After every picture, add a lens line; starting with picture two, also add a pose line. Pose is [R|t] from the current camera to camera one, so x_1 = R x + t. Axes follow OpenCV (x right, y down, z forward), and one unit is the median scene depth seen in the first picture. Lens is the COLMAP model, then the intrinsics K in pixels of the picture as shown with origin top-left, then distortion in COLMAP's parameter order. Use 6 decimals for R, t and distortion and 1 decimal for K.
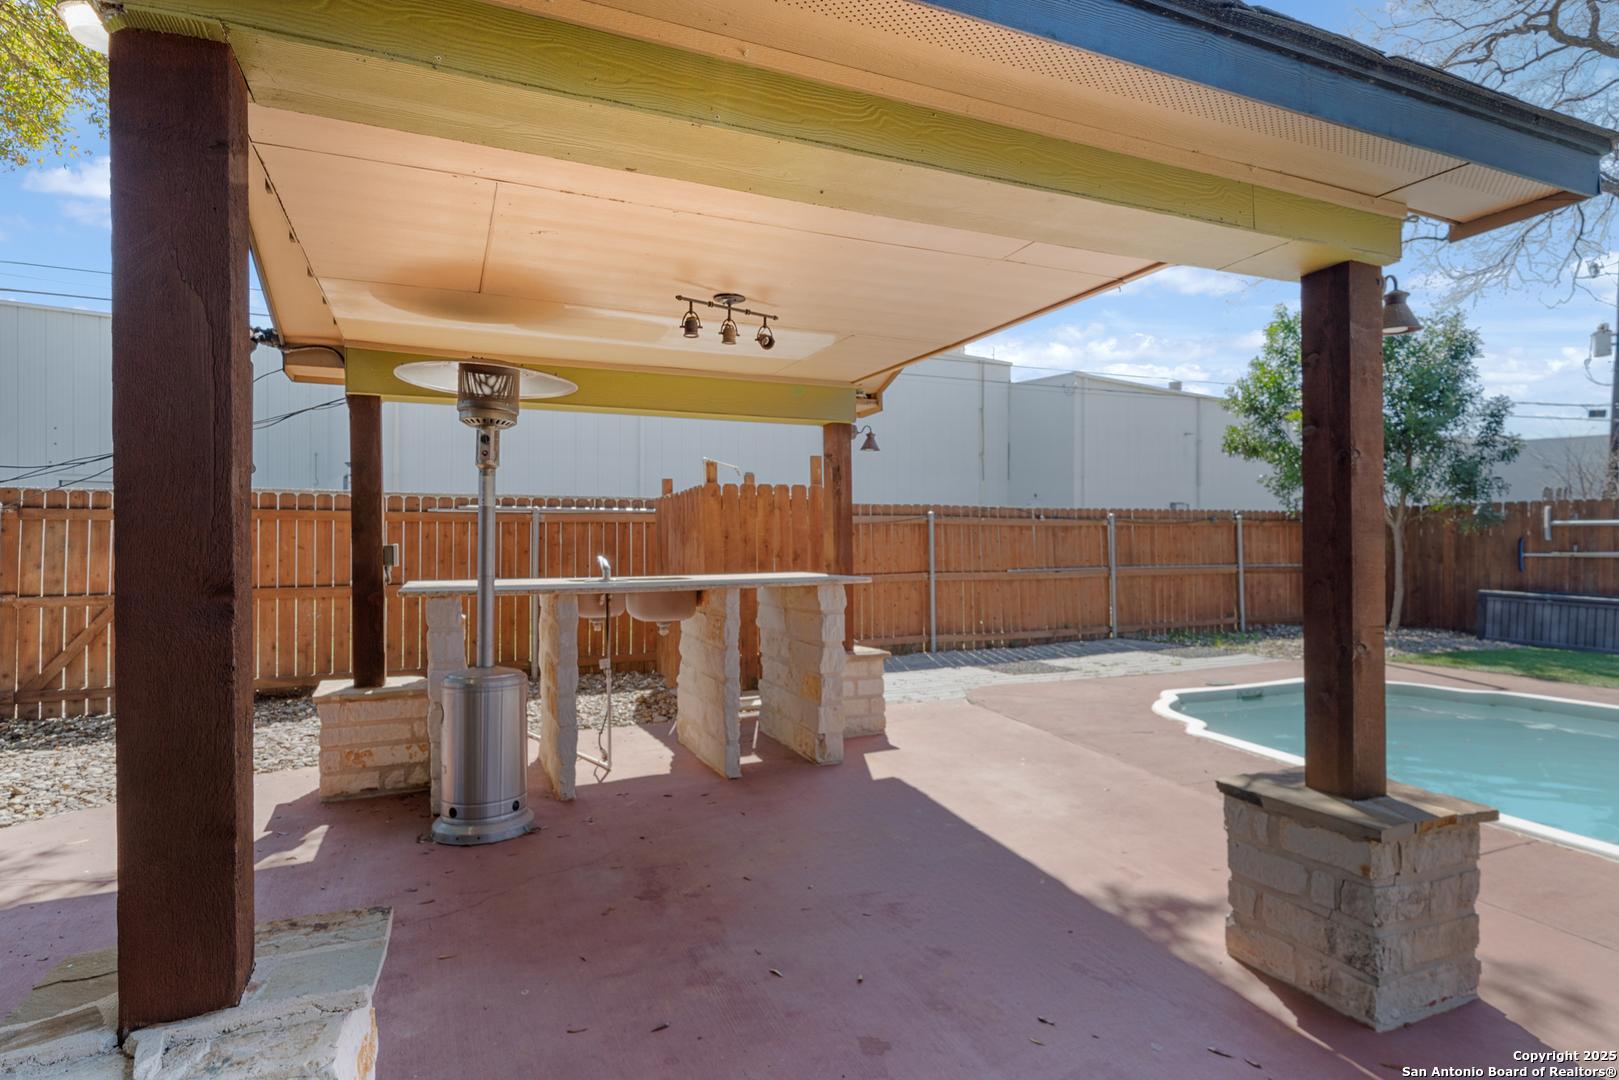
lens RADIAL K [[803.6, 0, 809.5], [0, 803.6, 540.0], [0, 0, 1]] dist [0.002799, 0.001170]
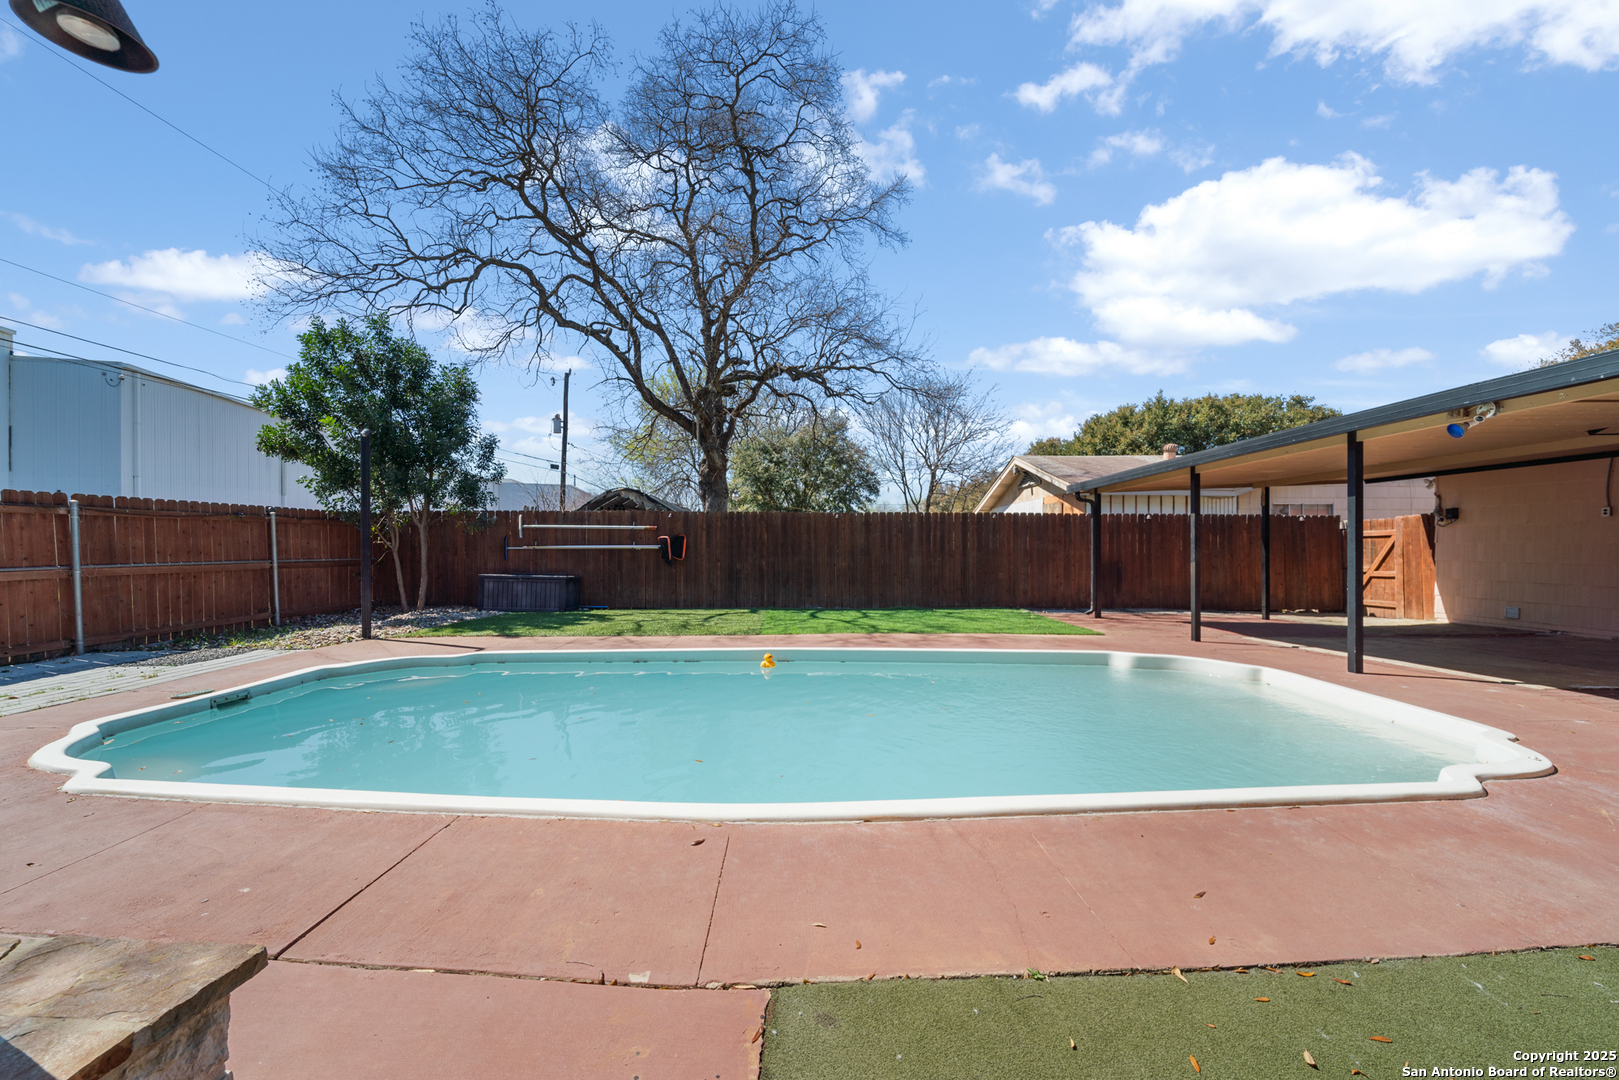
lens RADIAL K [[585.5, 0, 816.4], [0, 585.5, 565.4], [0, 0, 1]] dist [-0.000551, -0.000058]
pose [[0.374905, -0.028990, 0.926610, 0.111041], [-0.003992, 0.999451, 0.032884, 0.010671], [-0.927055, -0.016028, 0.374584, 0.088966]]
